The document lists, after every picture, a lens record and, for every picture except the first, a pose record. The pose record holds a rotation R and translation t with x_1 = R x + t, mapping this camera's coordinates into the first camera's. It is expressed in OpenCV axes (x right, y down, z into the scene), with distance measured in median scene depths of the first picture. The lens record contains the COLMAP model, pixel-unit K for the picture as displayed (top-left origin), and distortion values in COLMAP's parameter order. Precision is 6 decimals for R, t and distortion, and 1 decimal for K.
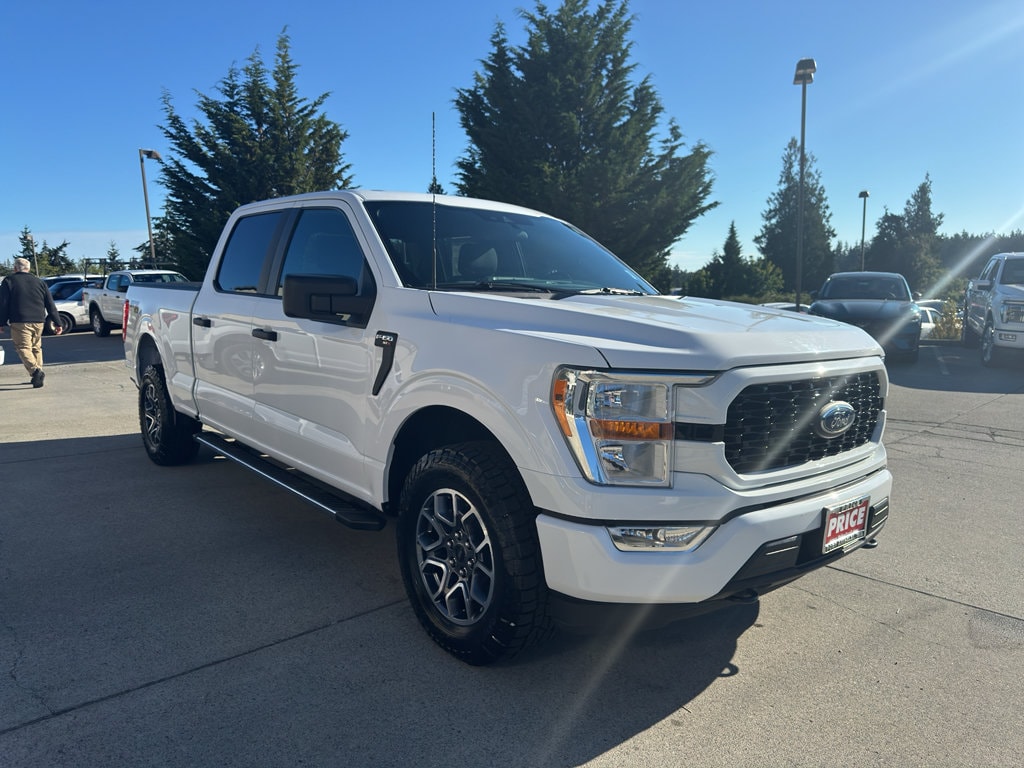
lens RADIAL K [[740.9, 0, 503.2], [0, 740.9, 398.0], [0, 0, 1]] dist [-0.000533, -0.000252]
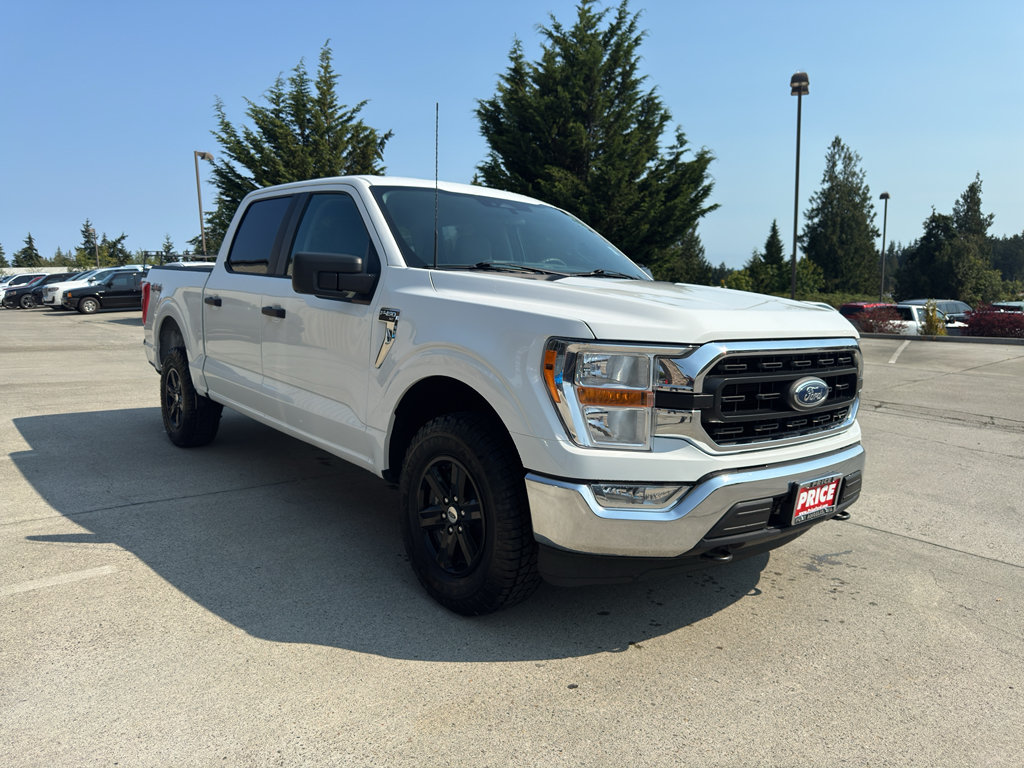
lens RADIAL K [[736.8, 0, 510.9], [0, 736.8, 385.4], [0, 0, 1]] dist [0.007425, -0.009872]
pose [[0.998779, 0.018292, -0.045890, 0.034720], [-0.018789, 0.999769, -0.010411, 0.012971], [0.045689, 0.011261, 0.998892, -0.067373]]
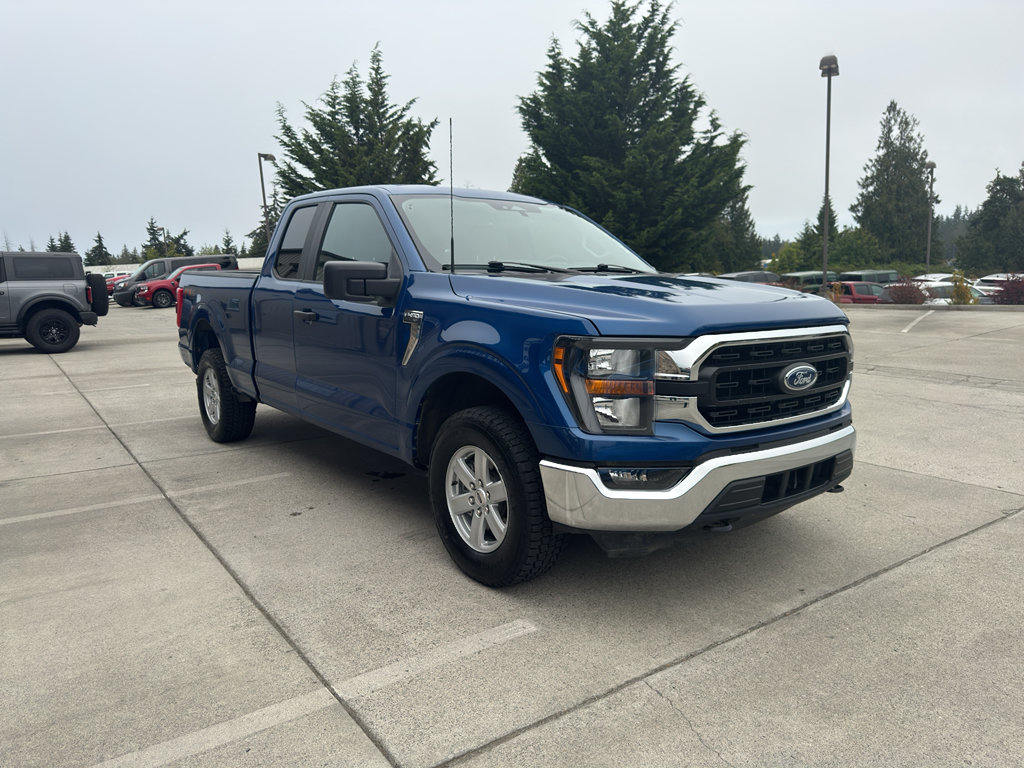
lens RADIAL K [[732.9, 0, 511.5], [0, 732.9, 382.9], [0, 0, 1]] dist [0.025084, -0.029013]
pose [[0.993507, -0.003837, -0.113704, 0.043419], [0.005203, 0.999918, 0.011722, 0.017374], [0.113650, -0.012237, 0.993445, -0.128606]]
